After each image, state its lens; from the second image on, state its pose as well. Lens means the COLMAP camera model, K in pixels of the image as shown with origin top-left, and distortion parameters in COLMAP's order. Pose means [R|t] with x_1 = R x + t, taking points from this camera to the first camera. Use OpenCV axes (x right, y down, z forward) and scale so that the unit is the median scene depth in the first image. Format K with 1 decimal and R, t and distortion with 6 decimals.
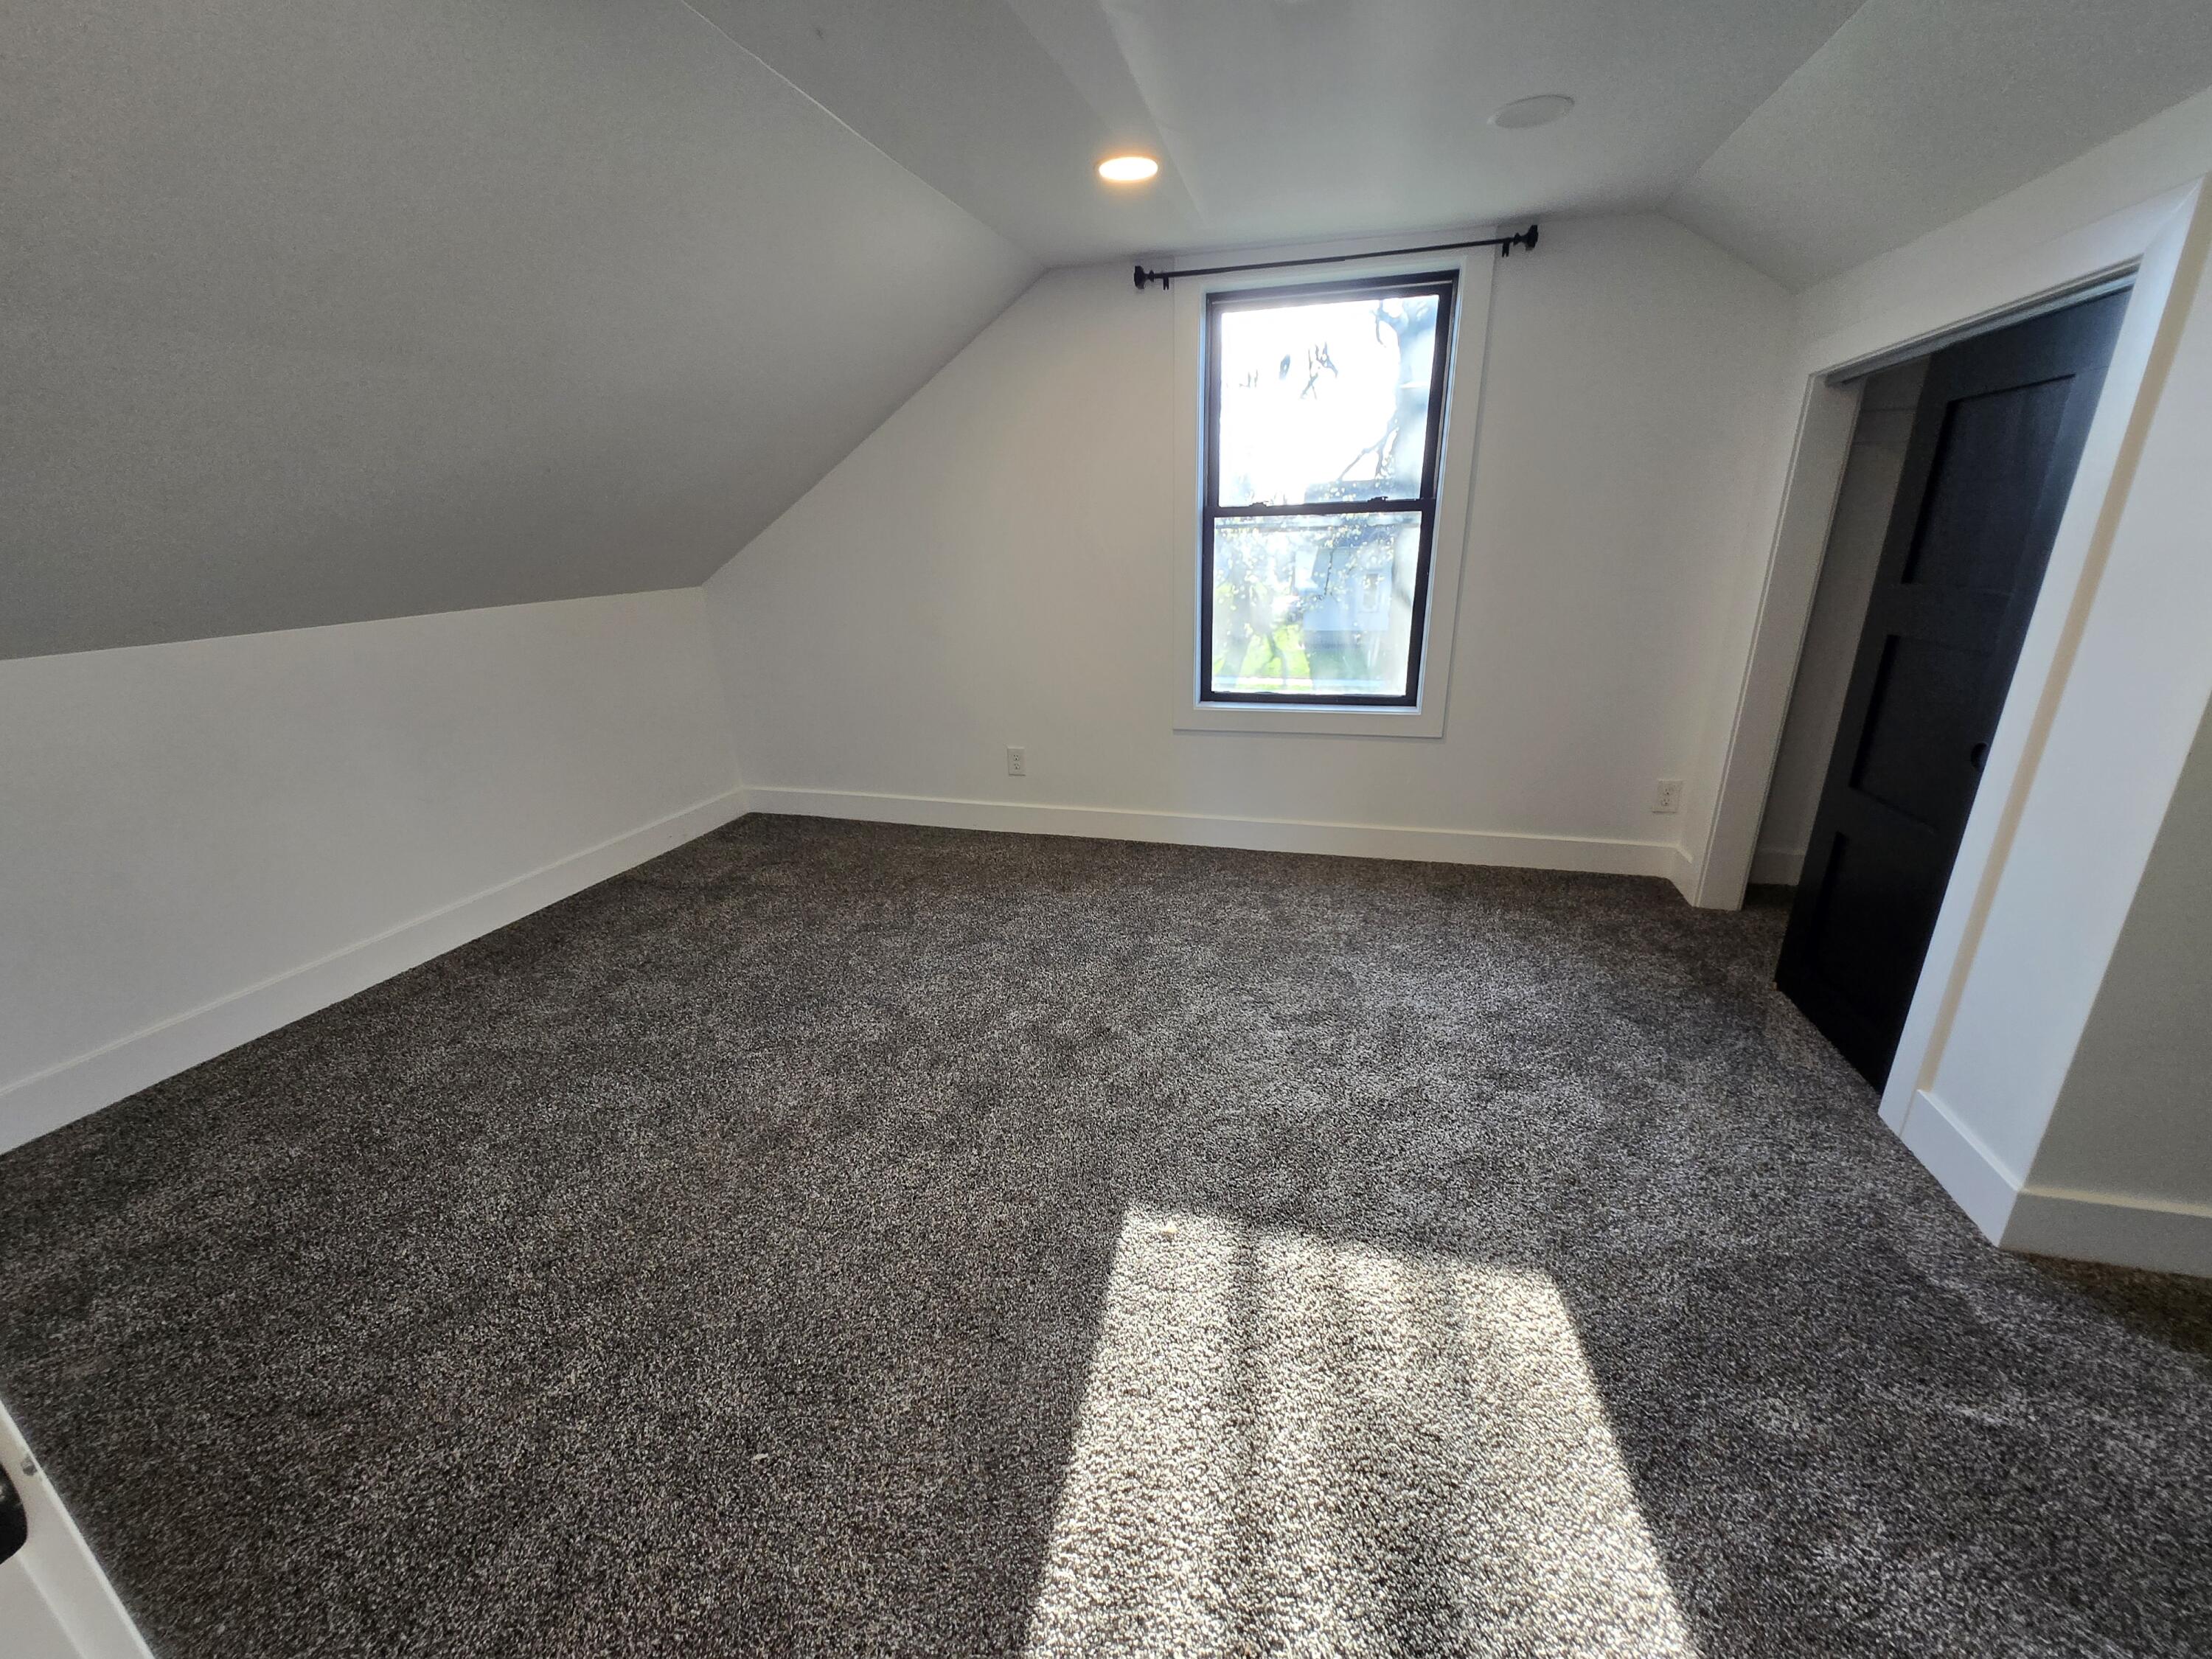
lens RADIAL K [[873.3, 0, 1138.2], [0, 873.3, 832.2], [0, 0, 1]] dist [0.001394, 0.000205]
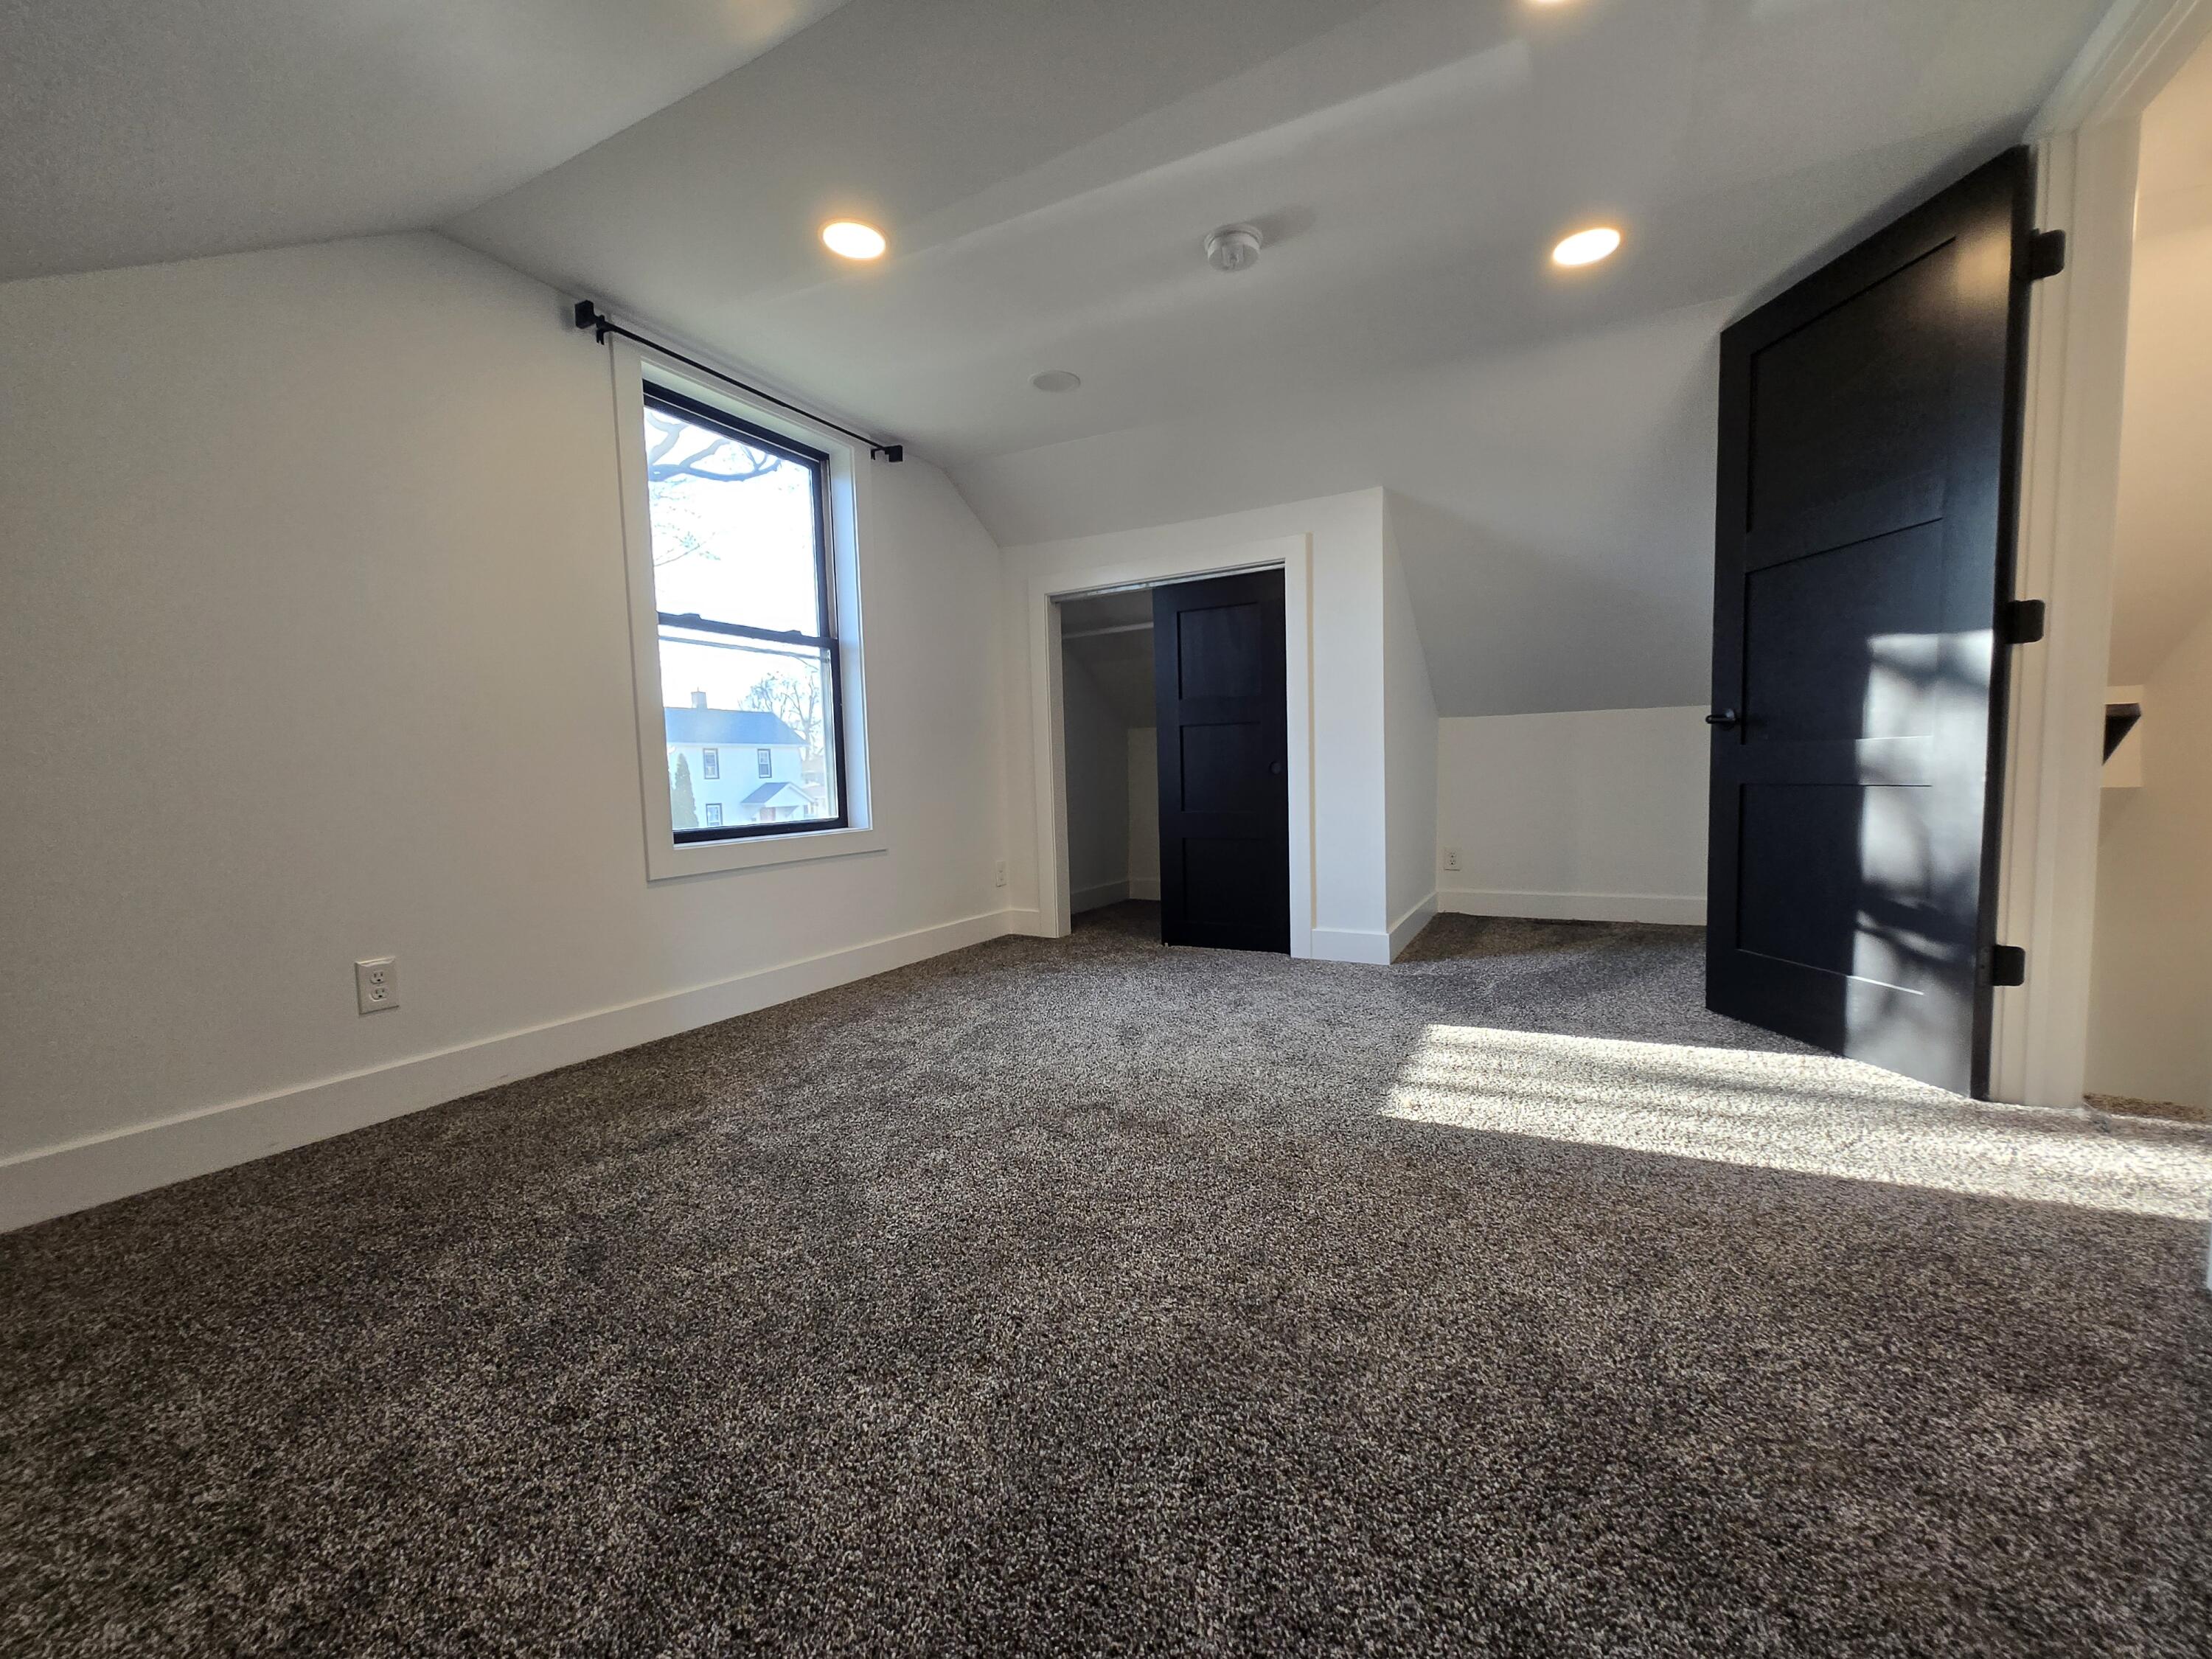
lens RADIAL K [[847.9, 0, 1112.3], [0, 847.9, 838.4], [0, 0, 1]] dist [0.000222, 0.000445]
pose [[0.260021, -0.063245, 0.963530, -0.840393], [0.331720, 0.942973, -0.027623, 0.000103], [-0.906836, 0.326805, 0.266173, 0.659091]]
